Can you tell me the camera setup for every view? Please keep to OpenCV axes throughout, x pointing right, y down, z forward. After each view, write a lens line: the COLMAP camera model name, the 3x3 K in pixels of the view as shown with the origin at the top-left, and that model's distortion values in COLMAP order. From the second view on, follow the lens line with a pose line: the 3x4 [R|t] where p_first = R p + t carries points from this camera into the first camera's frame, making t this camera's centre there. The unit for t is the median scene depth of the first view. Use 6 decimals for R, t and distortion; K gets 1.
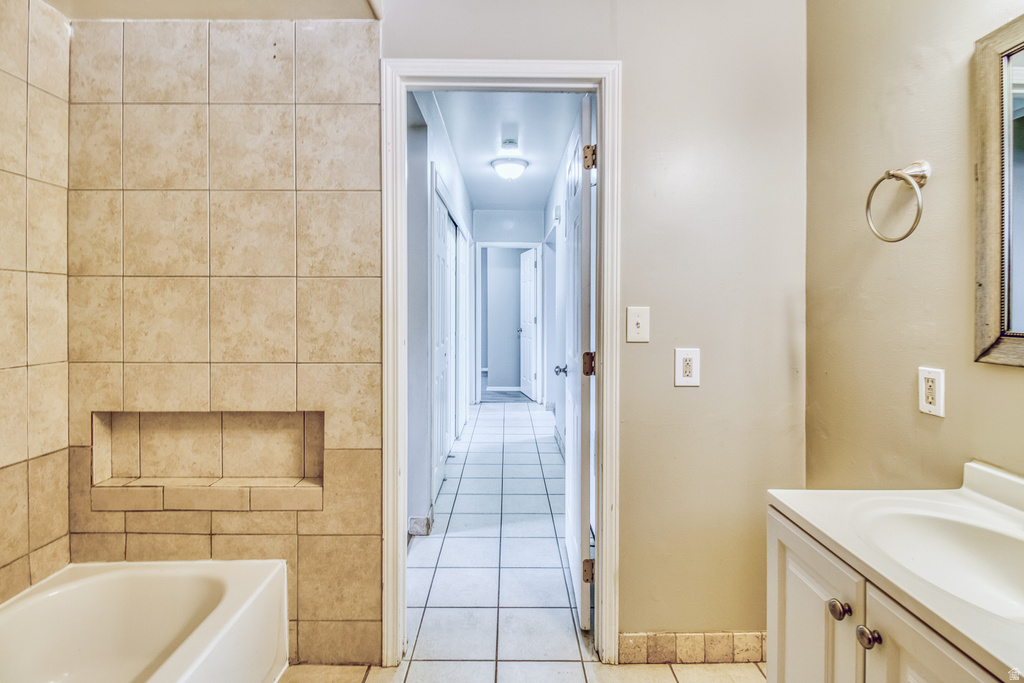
lens RADIAL K [[481.1, 0, 504.1], [0, 481.1, 311.4], [0, 0, 1]] dist [0.010972, -0.005218]
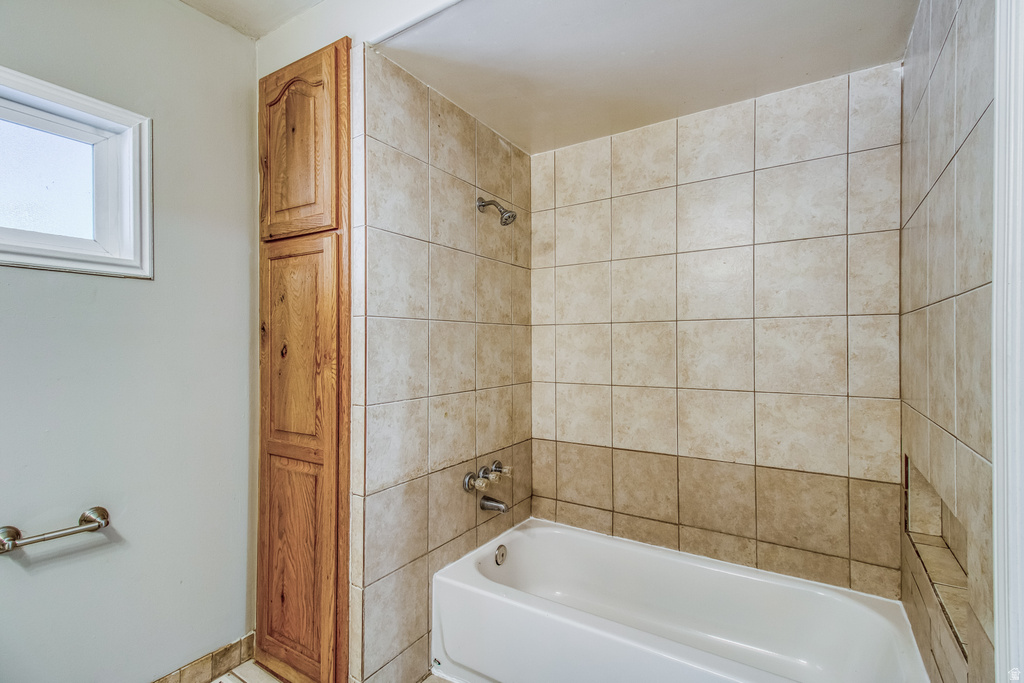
lens RADIAL K [[481.1, 0, 512.8], [0, 481.1, 342.5], [0, 0, 1]] dist [0.010972, -0.005218]
pose [[-0.542566, -0.006245, -0.839990, 0.432160], [-0.007017, 0.999971, -0.002902, -0.007635], [0.839984, 0.004320, -0.542594, 0.962380]]
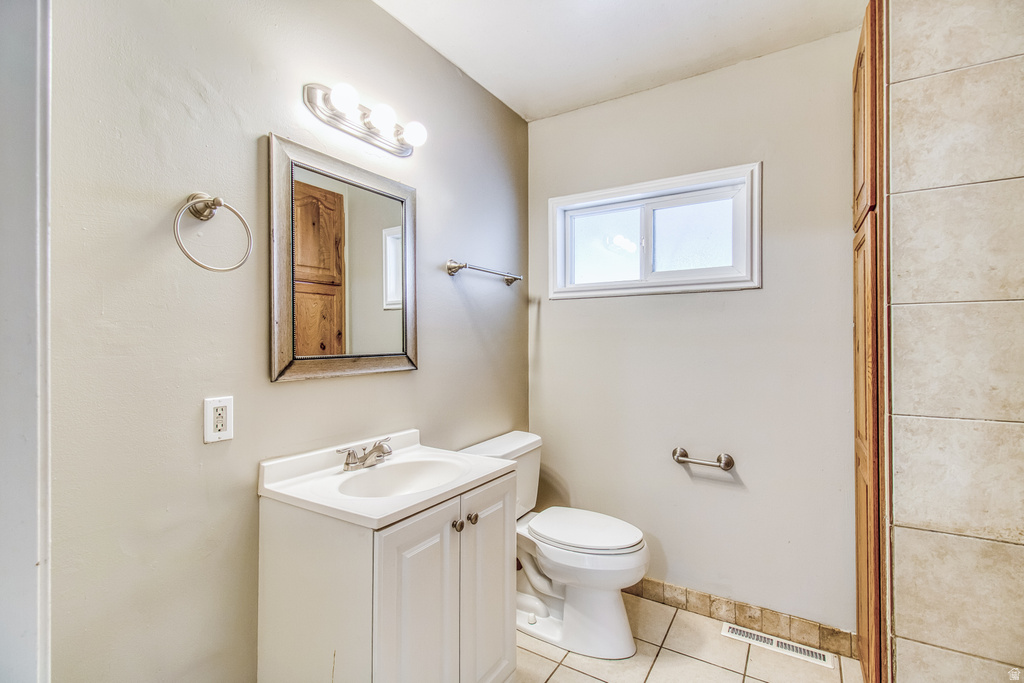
lens RADIAL K [[481.1, 0, 513.2], [0, 481.1, 340.5], [0, 0, 1]] dist [0.010972, -0.005218]
pose [[-0.829410, -0.002499, 0.558634, -0.186722], [0.001761, 0.999973, 0.007087, -0.009427], [-0.558637, 0.006861, -0.829384, 1.212600]]
